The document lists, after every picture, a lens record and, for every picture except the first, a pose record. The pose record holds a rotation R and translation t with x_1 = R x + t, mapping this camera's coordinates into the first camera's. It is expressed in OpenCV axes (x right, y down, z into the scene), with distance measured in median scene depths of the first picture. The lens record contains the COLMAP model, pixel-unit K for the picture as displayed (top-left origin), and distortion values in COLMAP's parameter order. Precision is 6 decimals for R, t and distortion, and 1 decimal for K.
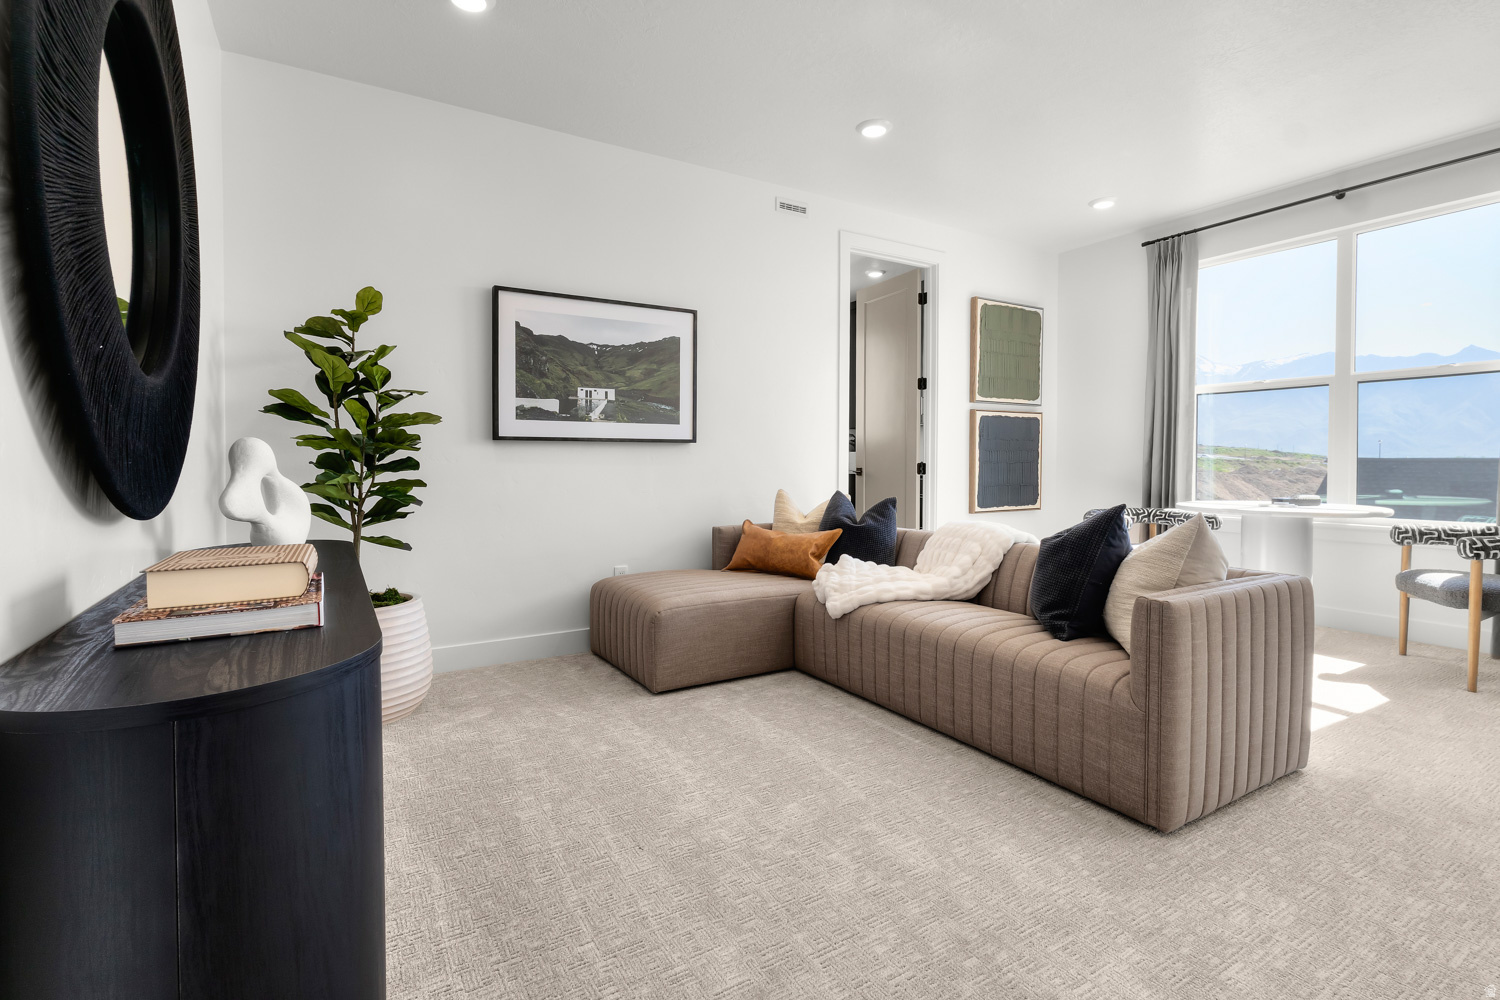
lens RADIAL K [[705.1, 0, 760.4], [0, 705.1, 468.9], [0, 0, 1]] dist [0.002627, 0.000819]
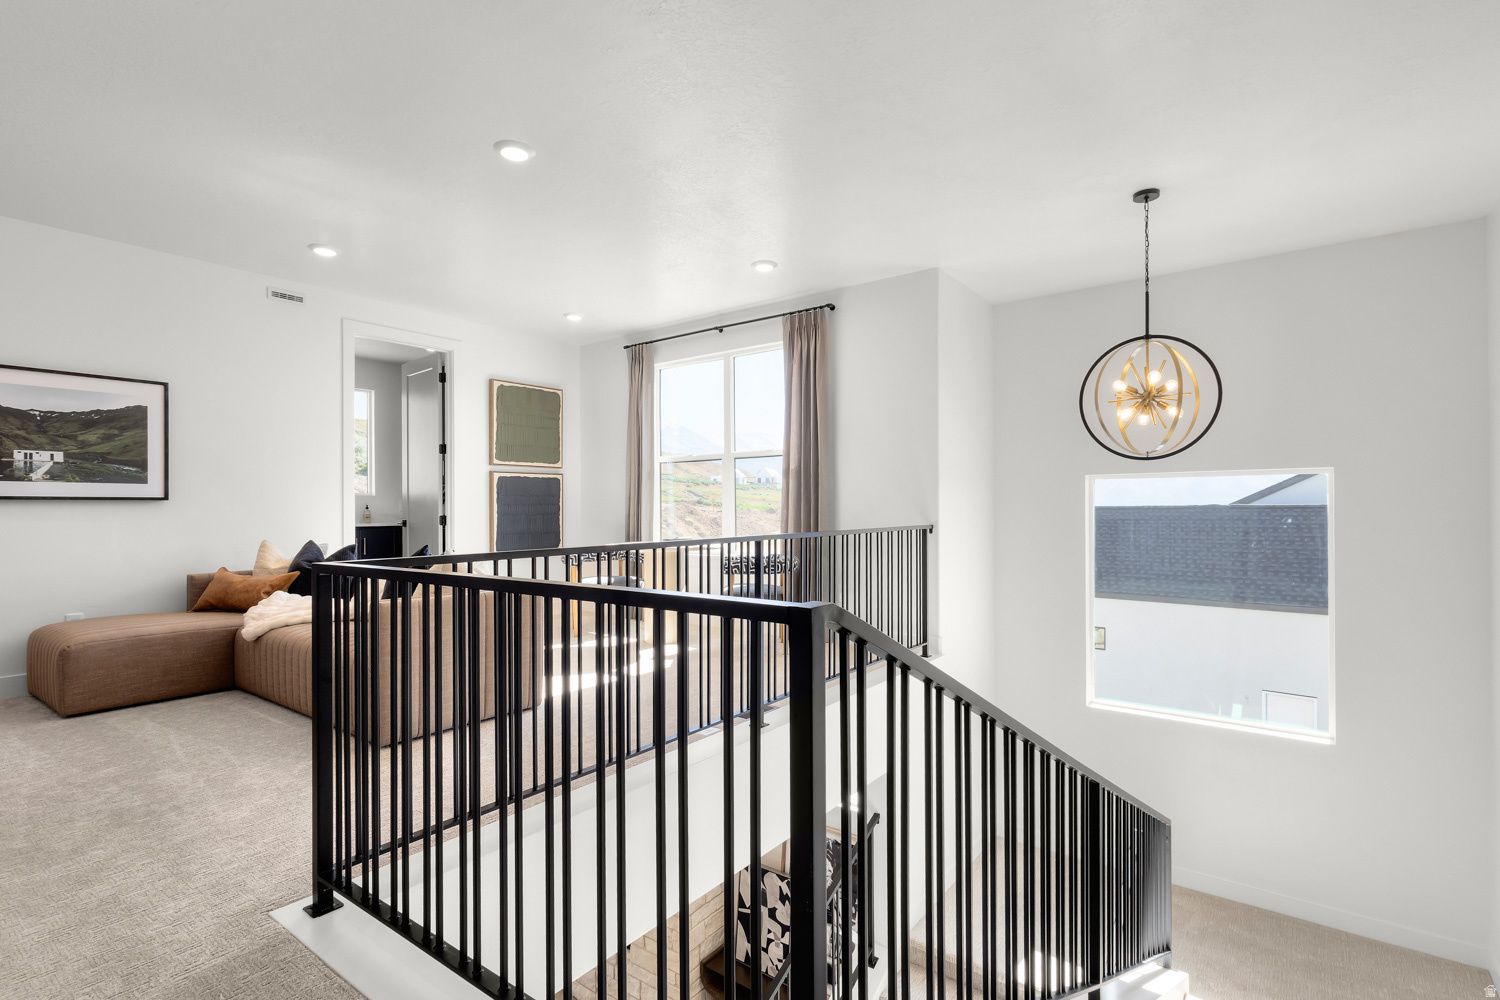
lens RADIAL K [[705.1, 0, 751.0], [0, 705.1, 507.0], [0, 0, 1]] dist [0.002627, 0.000819]
pose [[0.931269, -0.003897, 0.364312, 0.376448], [0.009776, 0.999850, -0.014294, -0.001099], [-0.364201, 0.016873, 0.931167, -0.399102]]
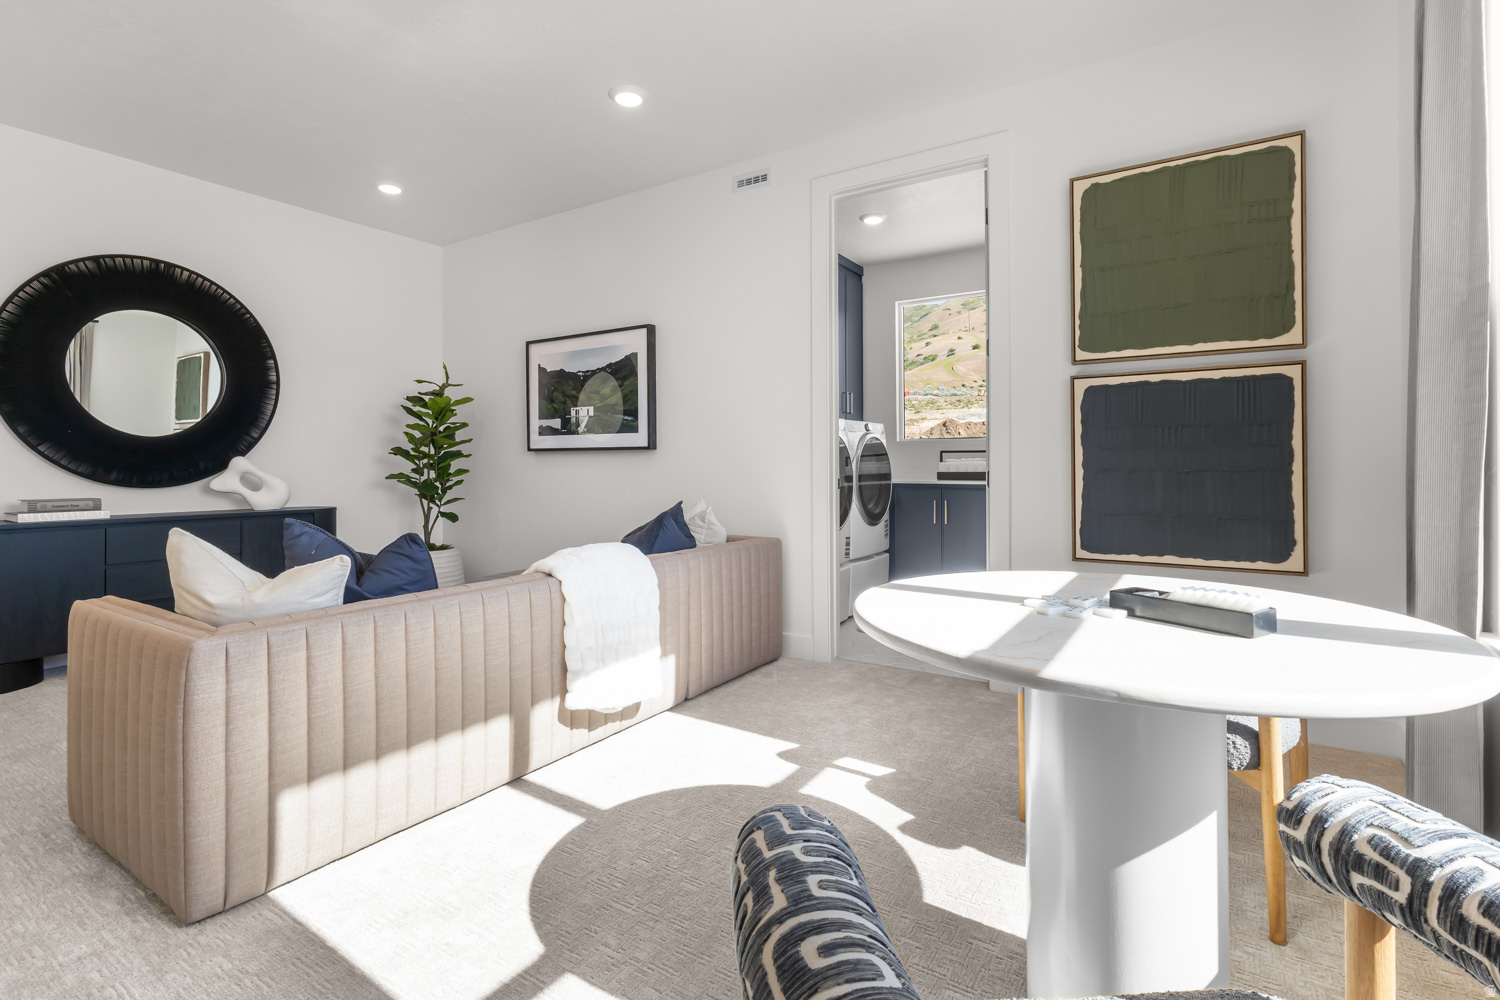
lens RADIAL K [[705.1, 0, 764.0], [0, 705.1, 465.4], [0, 0, 1]] dist [0.002627, 0.000819]
pose [[0.430507, -0.001225, -0.902586, 0.967593], [-0.012644, 0.999893, -0.007388, -0.007464], [0.902499, 0.014593, 0.430446, 0.725333]]
